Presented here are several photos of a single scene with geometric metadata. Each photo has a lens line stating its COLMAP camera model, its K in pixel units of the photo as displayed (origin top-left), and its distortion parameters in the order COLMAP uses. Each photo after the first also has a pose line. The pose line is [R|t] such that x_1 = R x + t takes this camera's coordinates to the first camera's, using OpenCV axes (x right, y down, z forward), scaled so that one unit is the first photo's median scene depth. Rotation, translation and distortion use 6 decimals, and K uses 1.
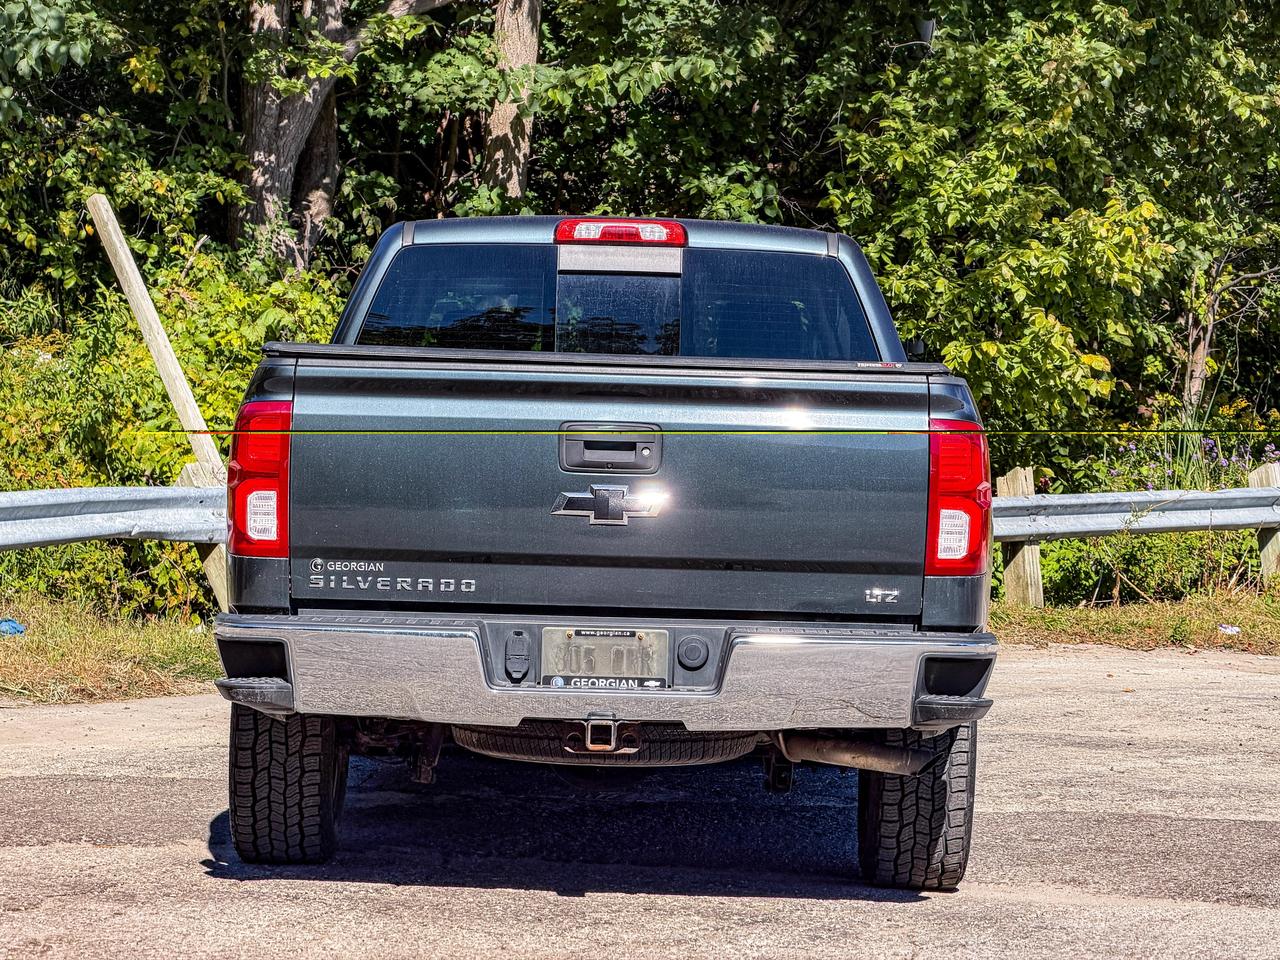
lens RADIAL K [[3971.4, 0, 640.0], [0, 3971.4, 480.0], [0, 0, 1]] dist [0.159953, 1.224140]
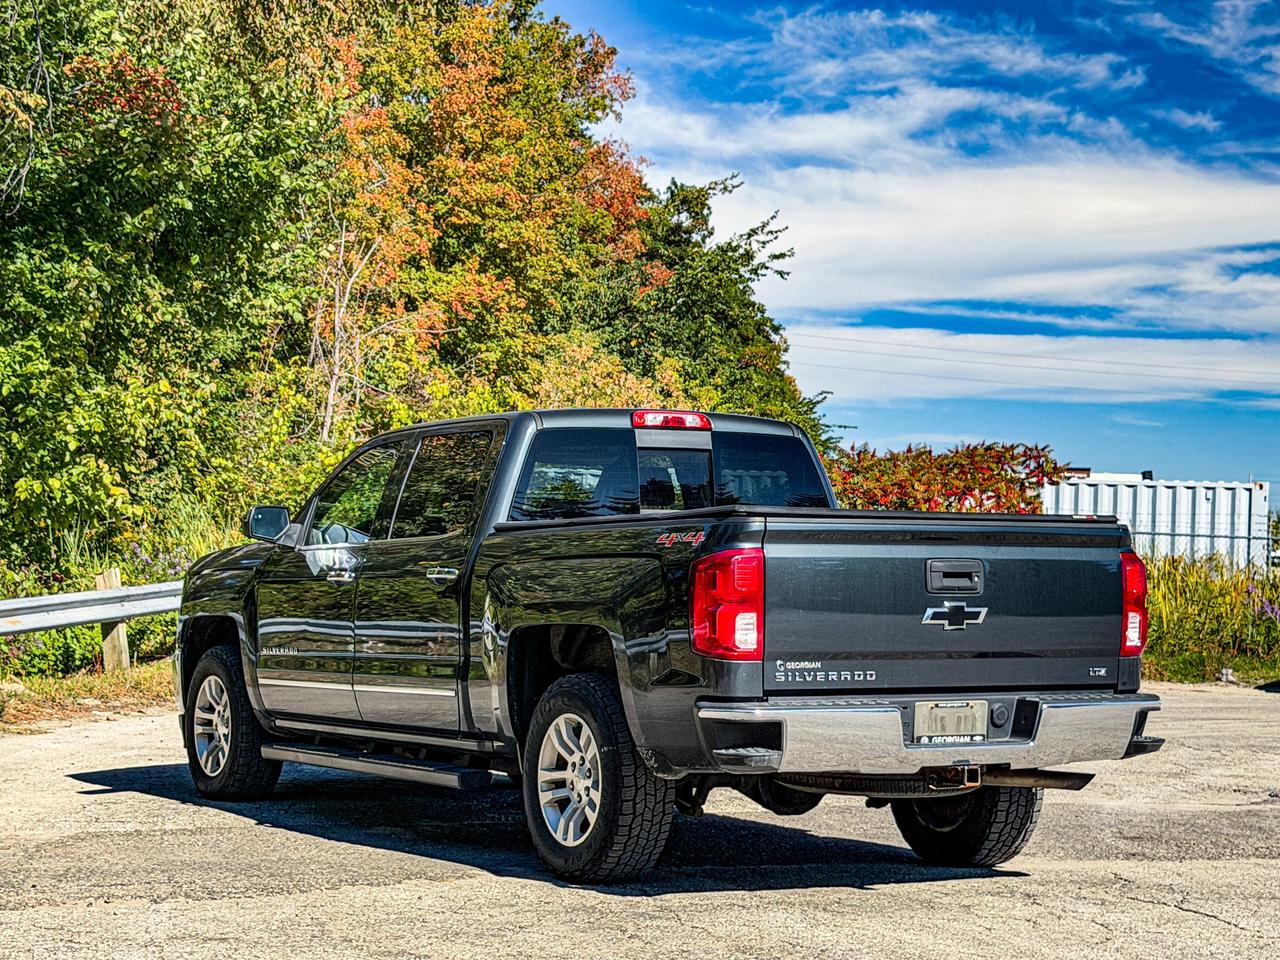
lens RADIAL K [[2719.0, 0, 640.0], [0, 2719.0, 480.0], [0, 0, 1]] dist [0.021283, 0.196441]
pose [[0.864290, -0.003844, 0.502979, -0.240413], [0.018256, 0.999552, -0.023732, -0.008675], [-0.502662, 0.029694, 0.863973, 0.079304]]
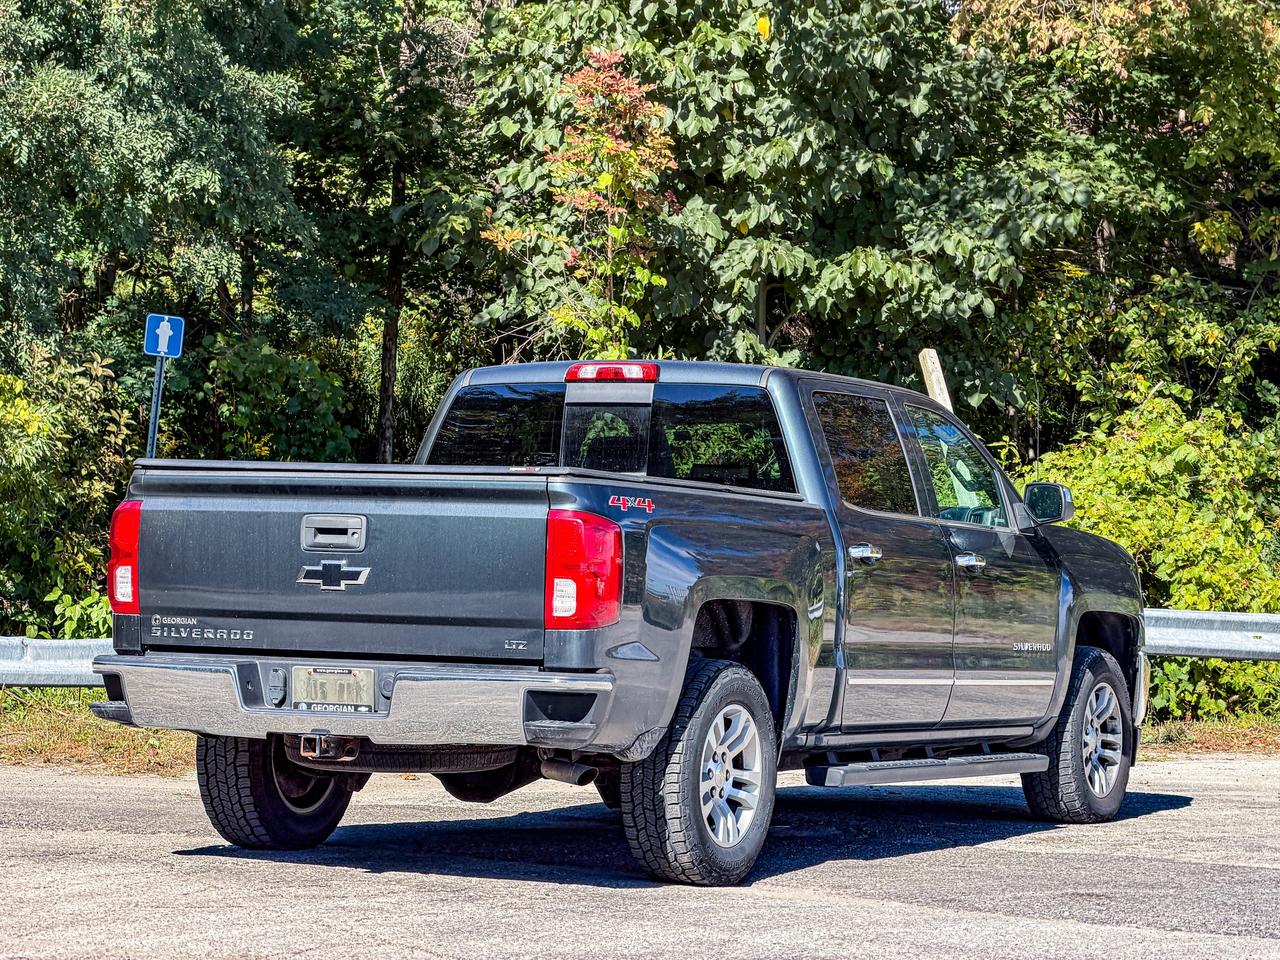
lens RADIAL K [[3971.4, 0, 640.0], [0, 3971.4, 480.0], [0, 0, 1]] dist [0.159953, 1.224140]
pose [[0.892130, -0.011919, -0.451622, 0.275191], [-0.005797, 0.999268, -0.037824, 0.009664], [0.451742, 0.036362, 0.891407, -0.061159]]
